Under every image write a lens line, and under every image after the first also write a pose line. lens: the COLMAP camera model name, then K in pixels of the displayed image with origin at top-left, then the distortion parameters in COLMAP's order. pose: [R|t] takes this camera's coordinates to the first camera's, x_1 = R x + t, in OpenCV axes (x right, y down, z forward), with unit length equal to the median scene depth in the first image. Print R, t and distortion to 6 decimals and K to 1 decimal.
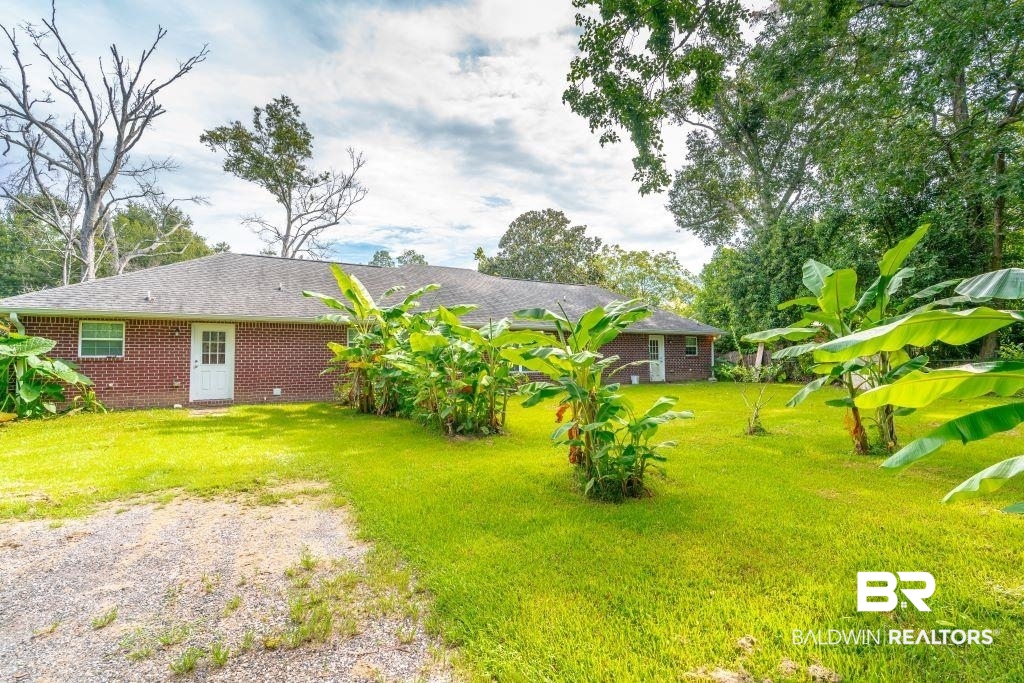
lens RADIAL K [[458.7, 0, 513.3], [0, 458.7, 343.6], [0, 0, 1]] dist [-0.001363, 0.000489]
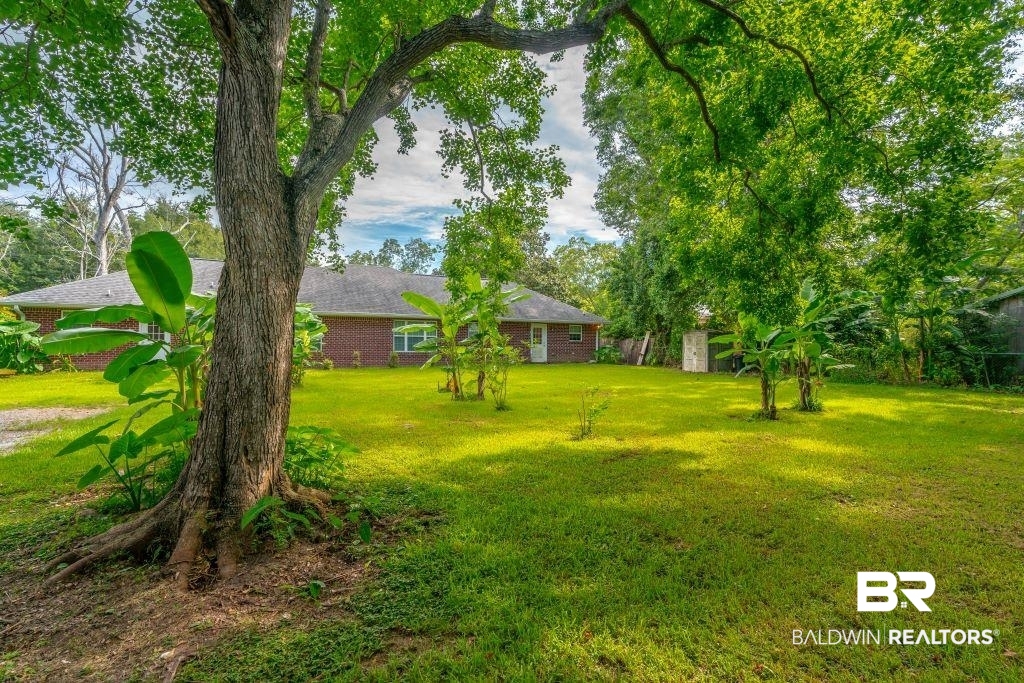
lens RADIAL K [[458.7, 0, 510.5], [0, 458.7, 342.6], [0, 0, 1]] dist [-0.001363, 0.000489]
pose [[0.996943, 0.016375, -0.076400, 0.322056], [-0.013810, 0.999327, 0.033971, -0.008264], [0.076905, -0.032812, 0.996498, -0.192982]]
